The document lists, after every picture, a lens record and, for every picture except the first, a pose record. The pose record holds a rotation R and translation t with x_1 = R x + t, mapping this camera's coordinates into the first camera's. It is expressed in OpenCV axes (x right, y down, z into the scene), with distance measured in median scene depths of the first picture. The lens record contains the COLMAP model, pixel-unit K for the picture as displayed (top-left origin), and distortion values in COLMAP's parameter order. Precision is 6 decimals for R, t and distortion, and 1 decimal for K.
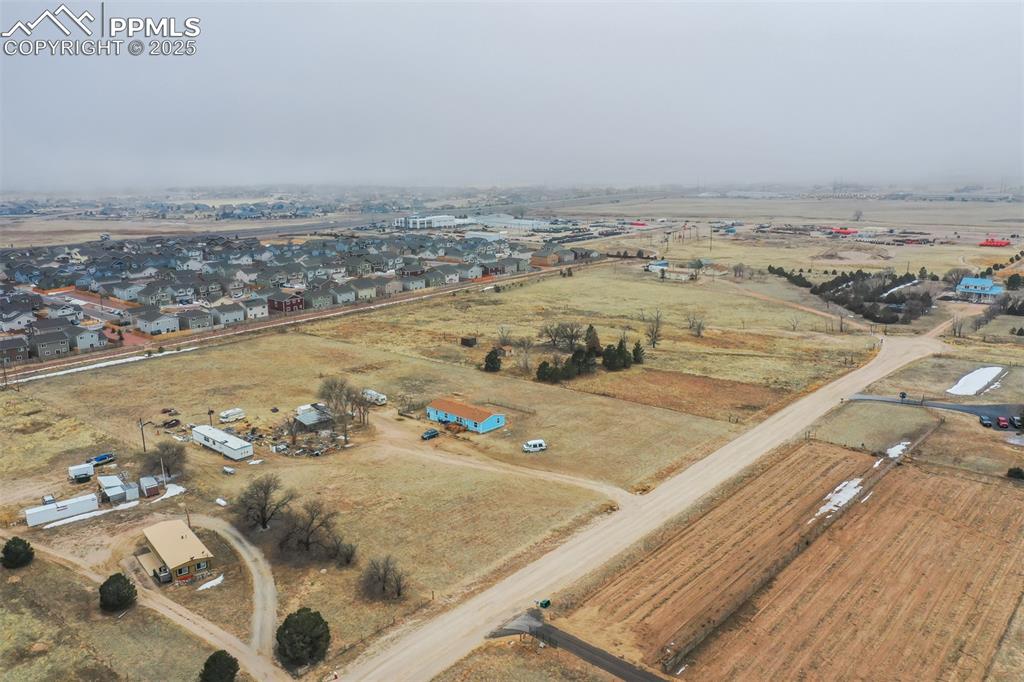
lens RADIAL K [[787.7, 0, 512.0], [0, 787.7, 341.0], [0, 0, 1]] dist [-0.001811, 0.001357]
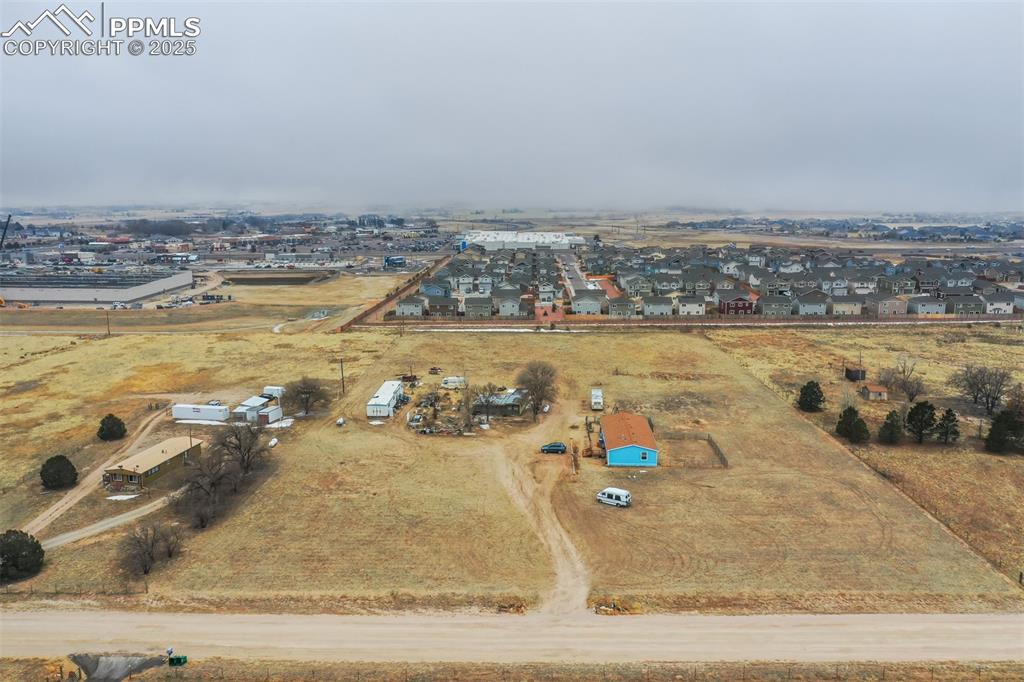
lens RADIAL K [[794.6, 0, 524.3], [0, 794.6, 340.0], [0, 0, 1]] dist [-0.005308, -0.002505]
pose [[0.644844, 0.145236, -0.750389, 0.429080], [-0.175276, 0.983716, 0.039773, -0.008909], [0.743946, 0.105877, 0.659799, 0.455122]]
